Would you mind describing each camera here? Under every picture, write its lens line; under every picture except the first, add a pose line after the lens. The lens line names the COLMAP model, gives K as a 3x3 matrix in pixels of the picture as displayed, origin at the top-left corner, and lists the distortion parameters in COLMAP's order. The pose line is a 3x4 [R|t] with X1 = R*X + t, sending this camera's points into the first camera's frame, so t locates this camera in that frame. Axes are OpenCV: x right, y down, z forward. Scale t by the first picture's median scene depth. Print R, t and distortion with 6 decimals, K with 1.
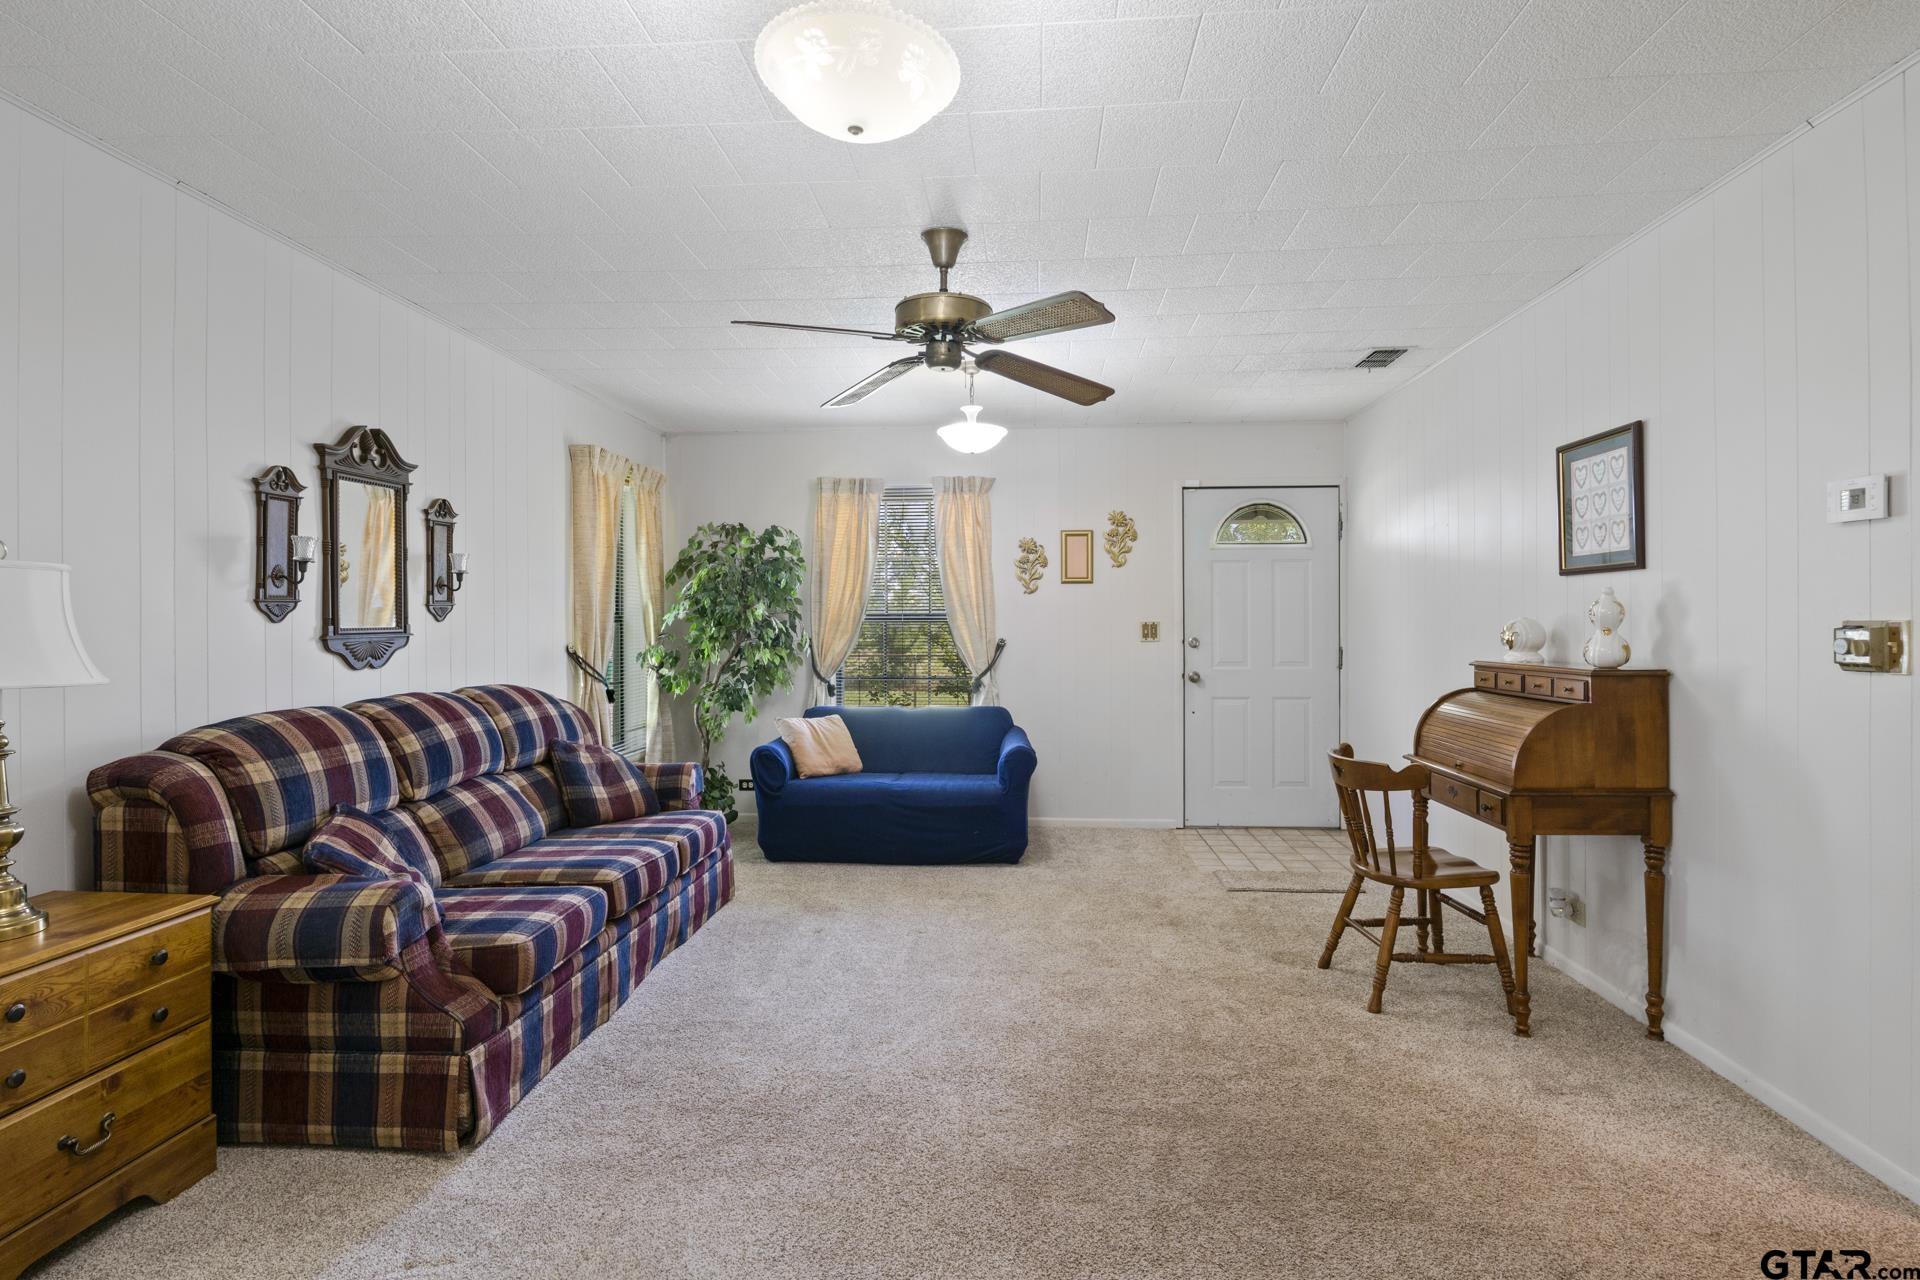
lens RADIAL K [[966.6, 0, 961.0], [0, 966.6, 627.2], [0, 0, 1]] dist [-0.001433, -0.000117]
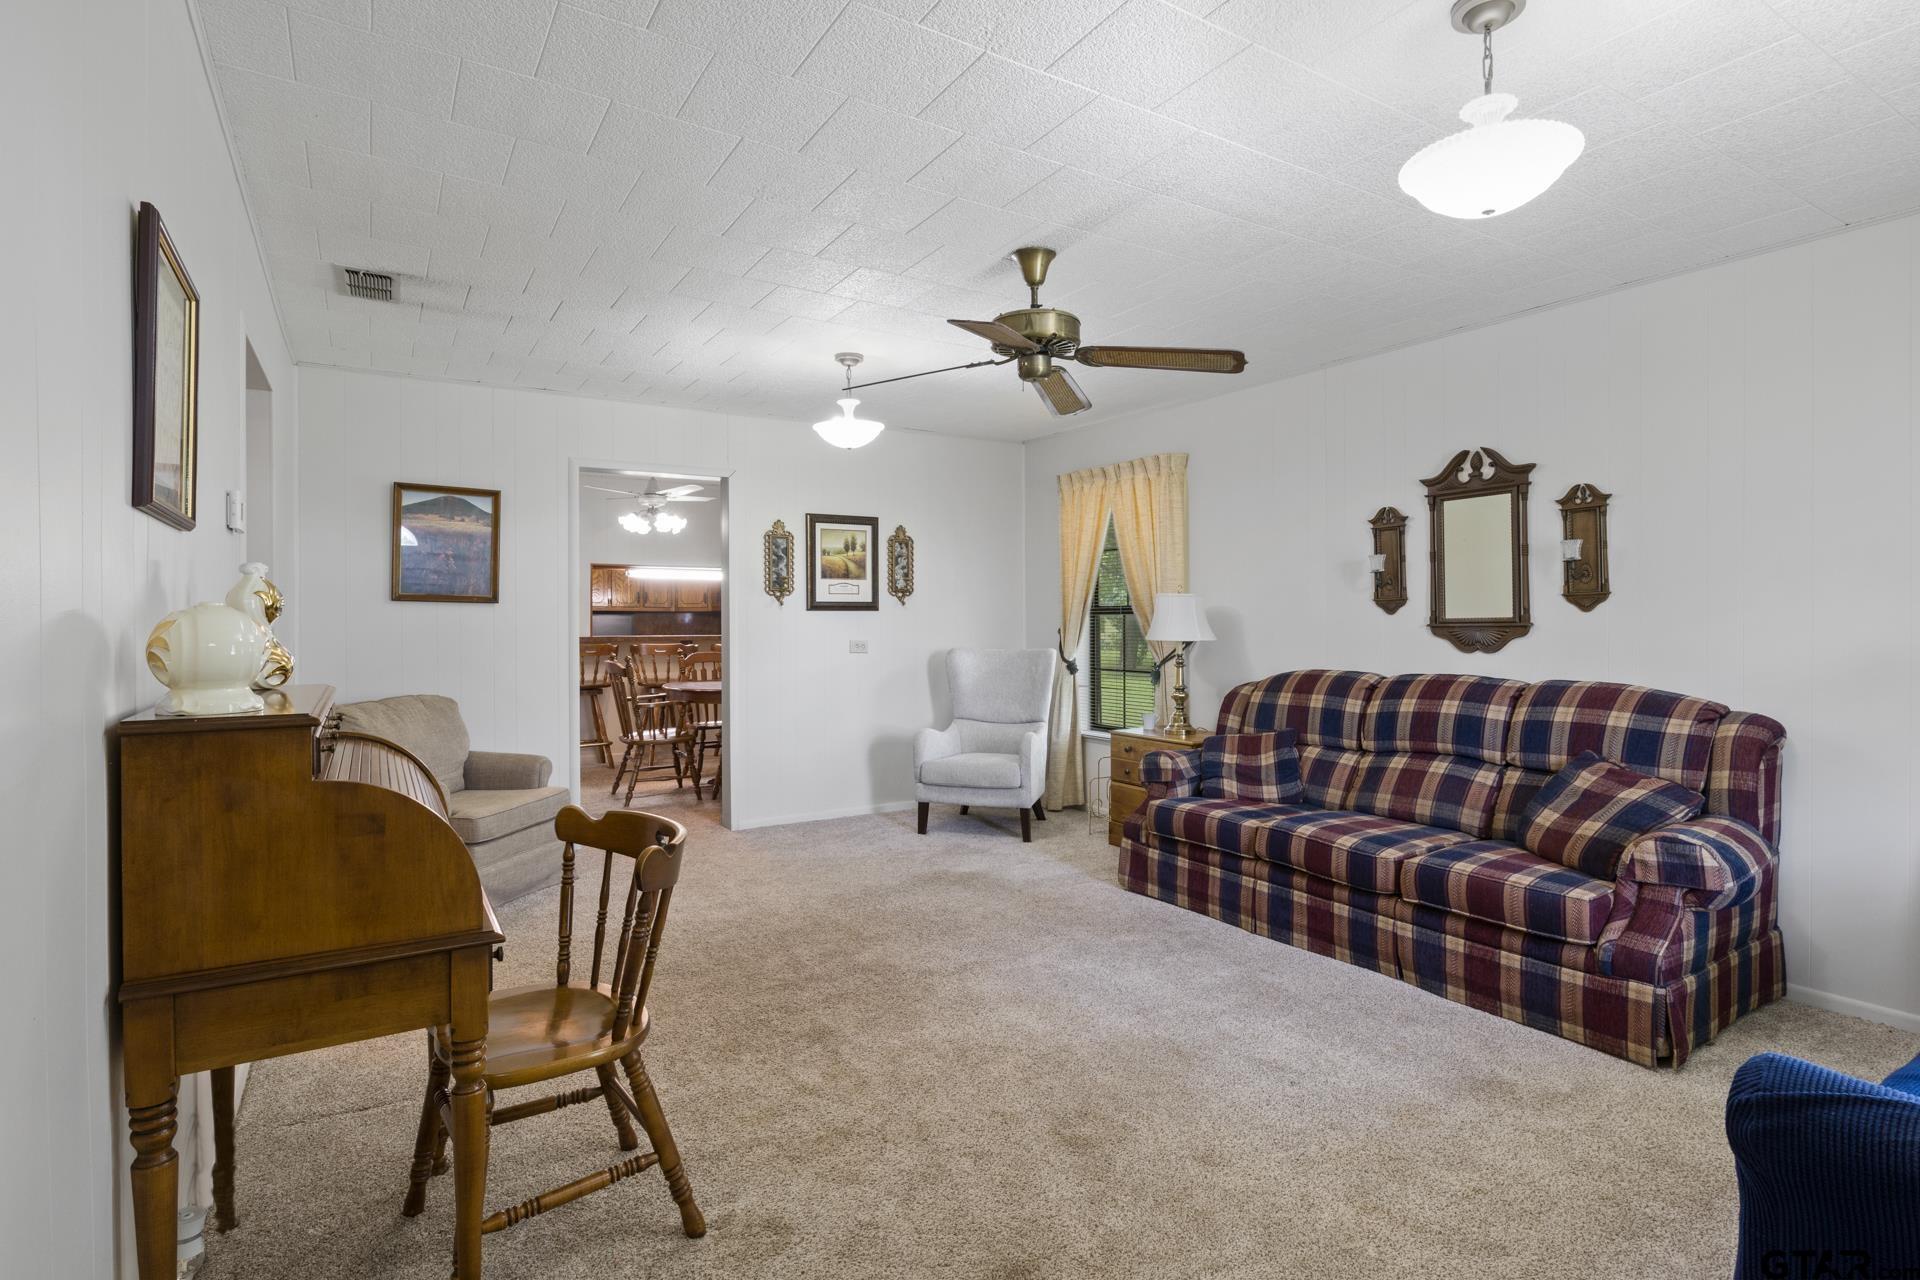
lens RADIAL K [[966.6, 0, 959.5], [0, 966.6, 628.6], [0, 0, 1]] dist [-0.001433, -0.000117]
pose [[-0.808442, 0.006899, -0.588536, 0.623498], [-0.000188, 0.999928, 0.011979, -0.000370], [0.588576, 0.009795, -0.808382, 1.656323]]
